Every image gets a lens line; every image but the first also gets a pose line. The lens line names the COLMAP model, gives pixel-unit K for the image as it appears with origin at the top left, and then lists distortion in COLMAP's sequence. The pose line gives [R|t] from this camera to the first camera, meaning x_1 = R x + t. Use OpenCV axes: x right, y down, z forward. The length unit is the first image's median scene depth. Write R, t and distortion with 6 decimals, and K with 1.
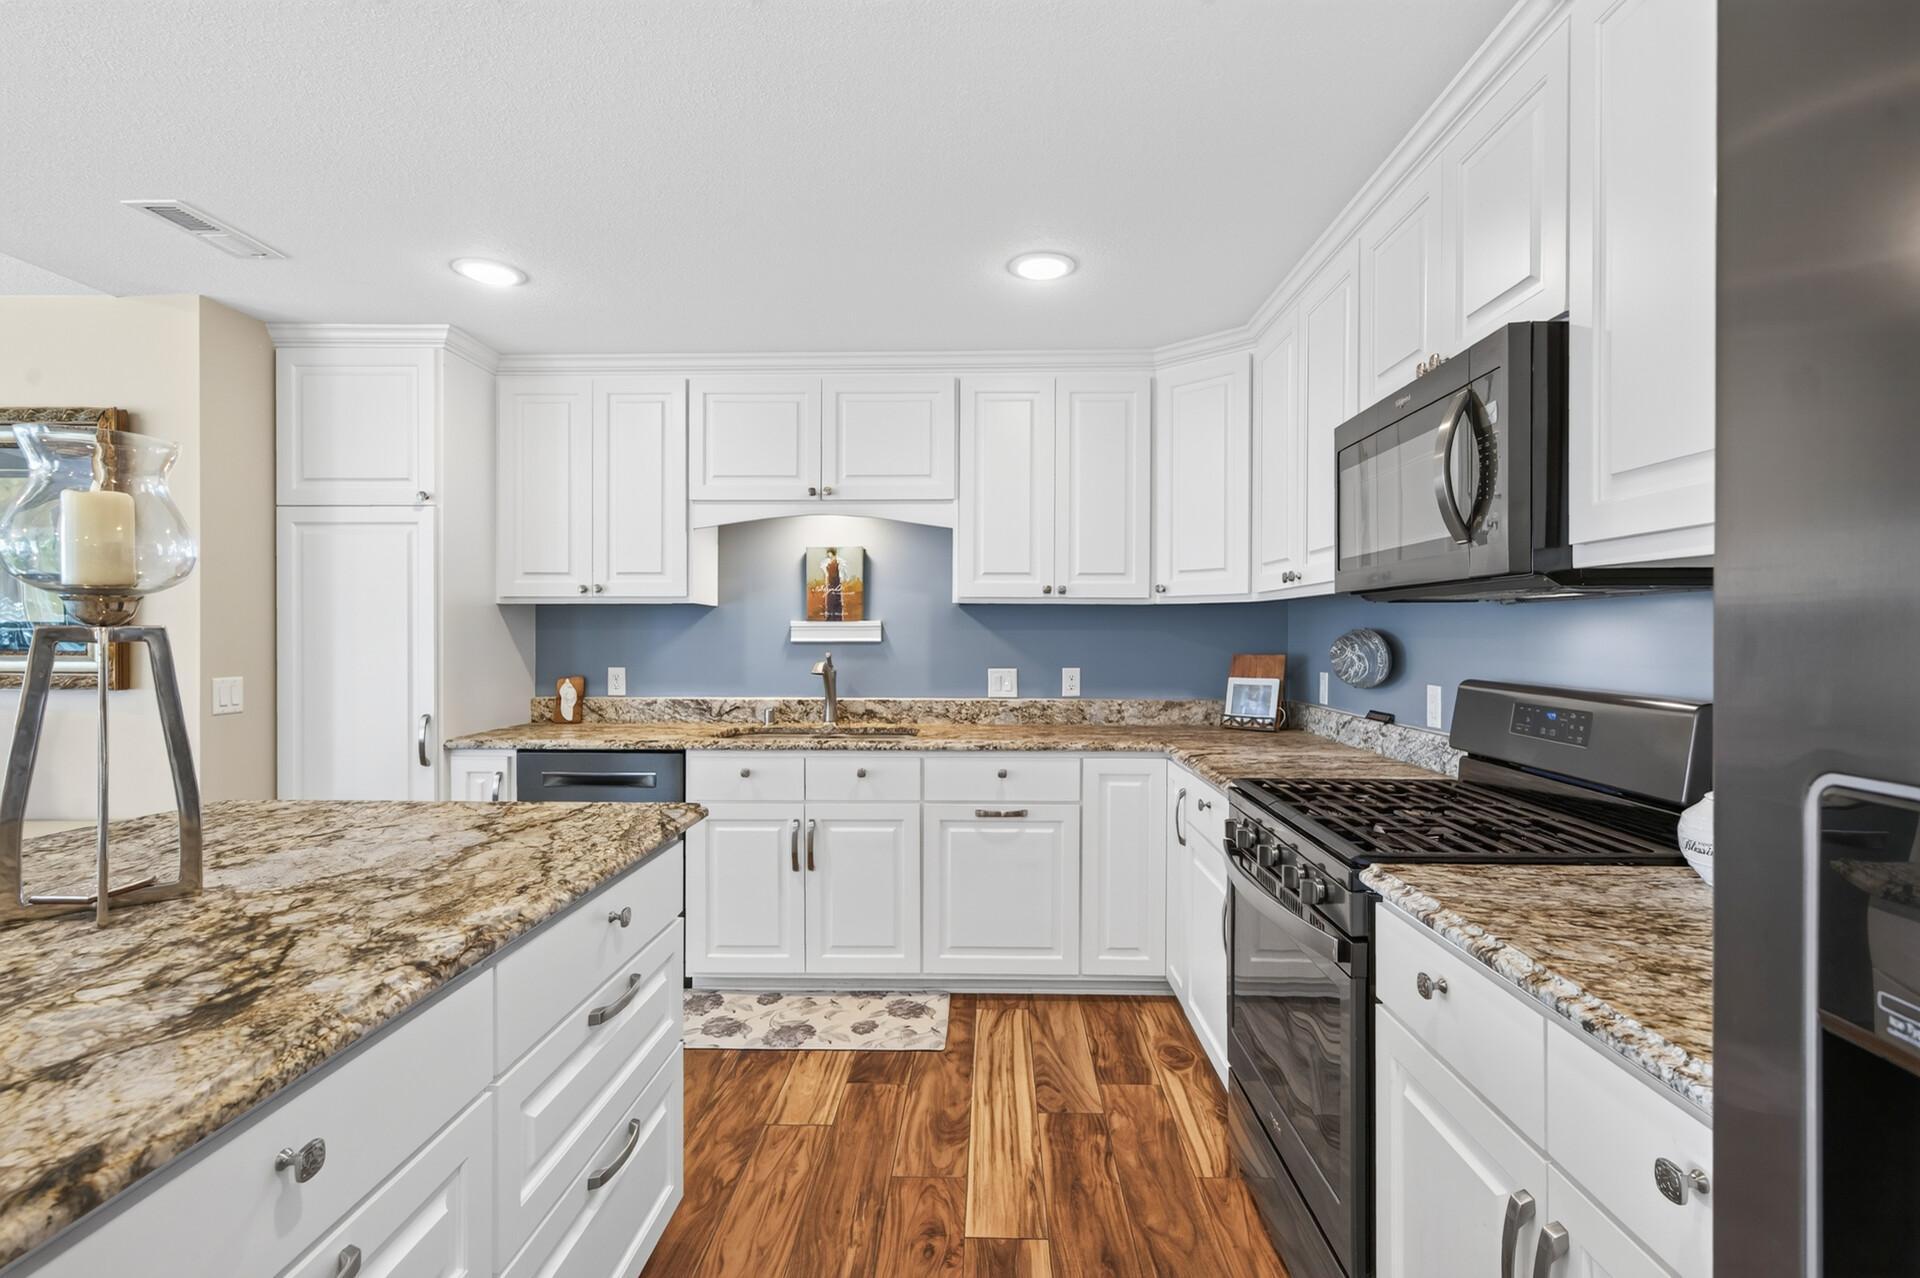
lens RADIAL K [[901.1, 0, 961.0], [0, 901.1, 637.6], [0, 0, 1]] dist [0.003773, -0.000285]
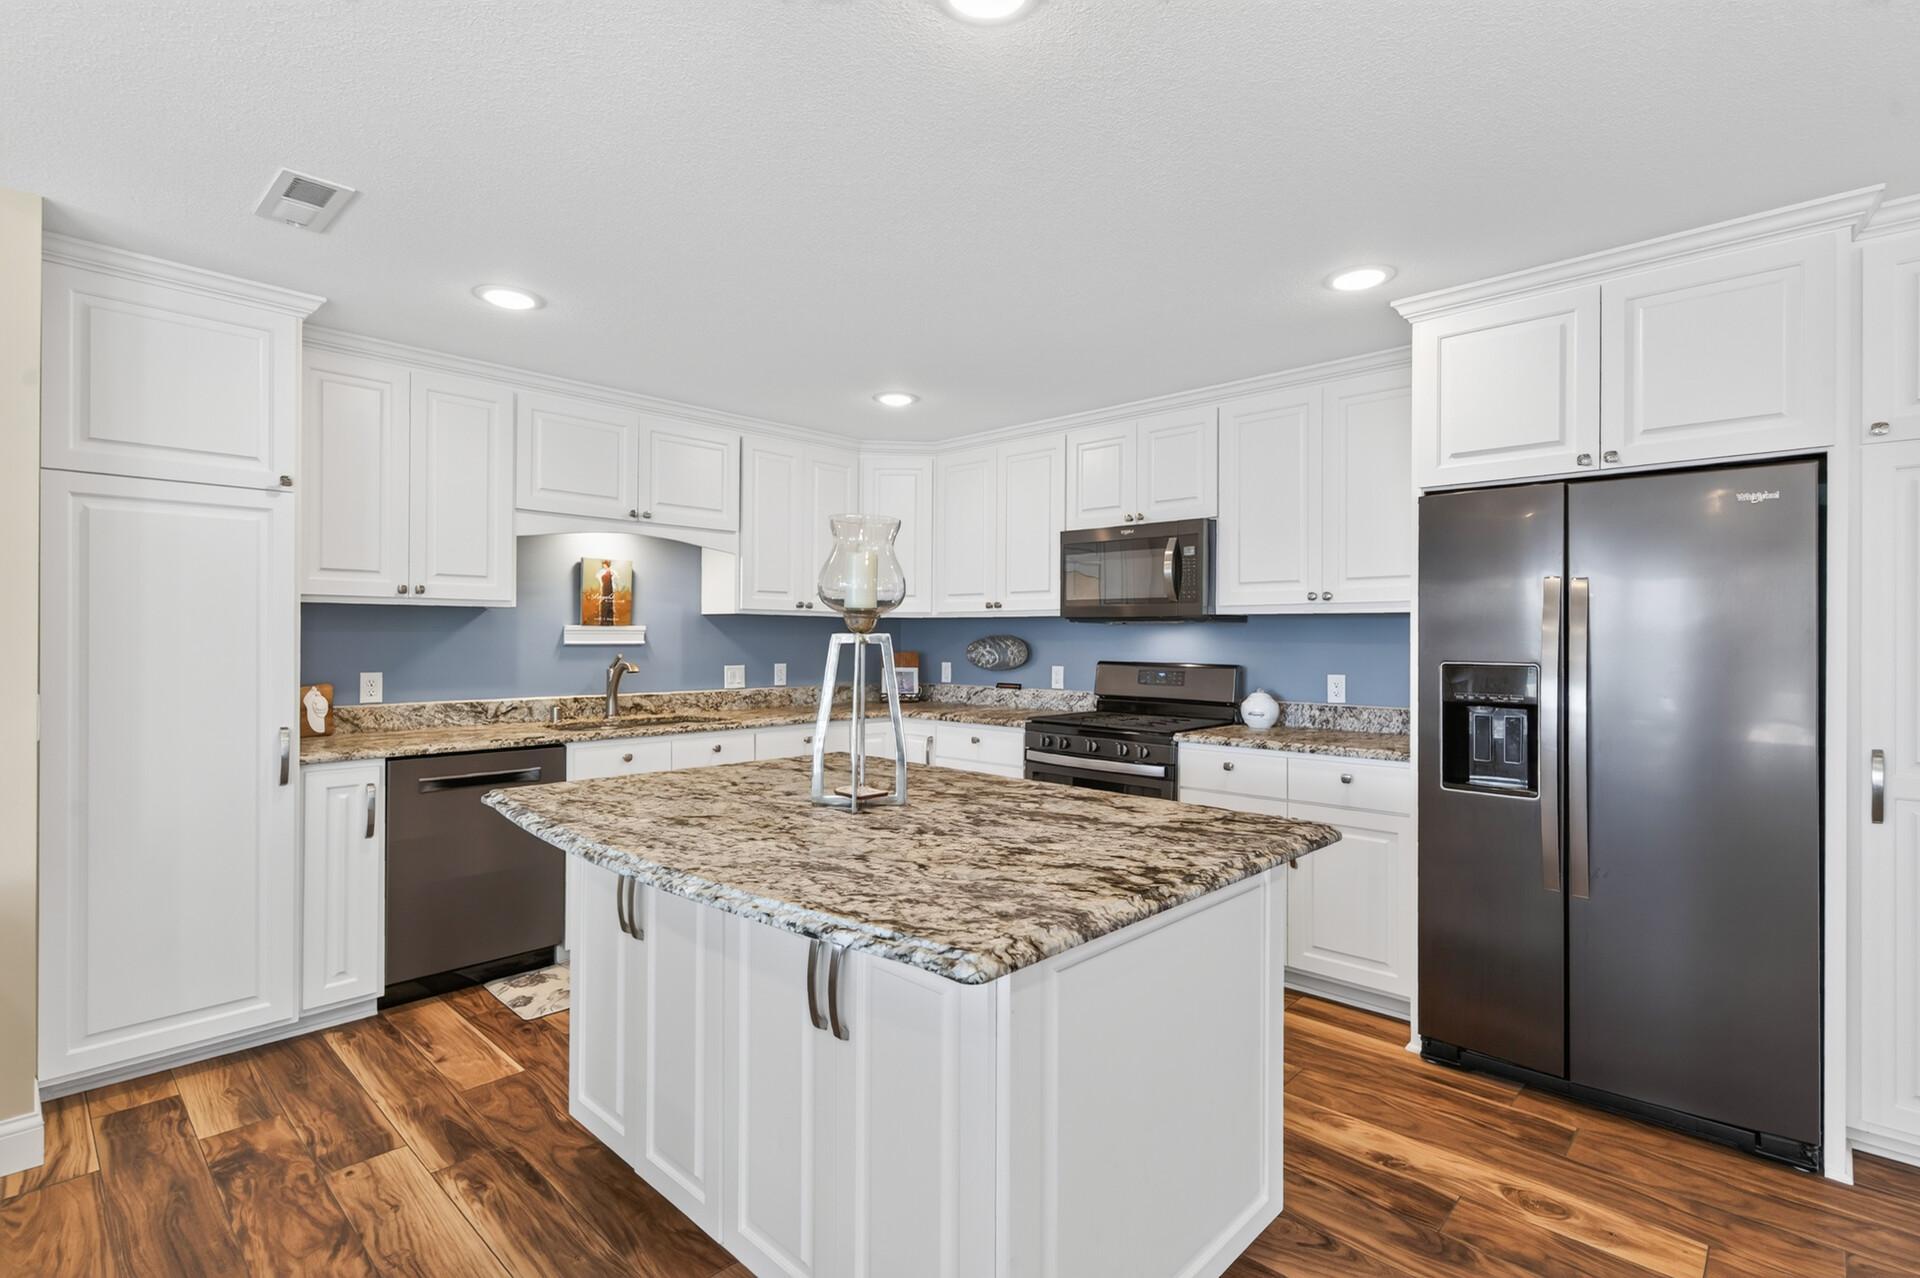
lens RADIAL K [[901.1, 0, 971.4], [0, 901.1, 637.8], [0, 0, 1]] dist [0.003773, -0.000285]
pose [[0.663833, 0.002894, 0.747875, -0.677409], [0.000744, 0.999989, -0.004530, 0.001914], [-0.747880, 0.003563, 0.663824, -0.080611]]
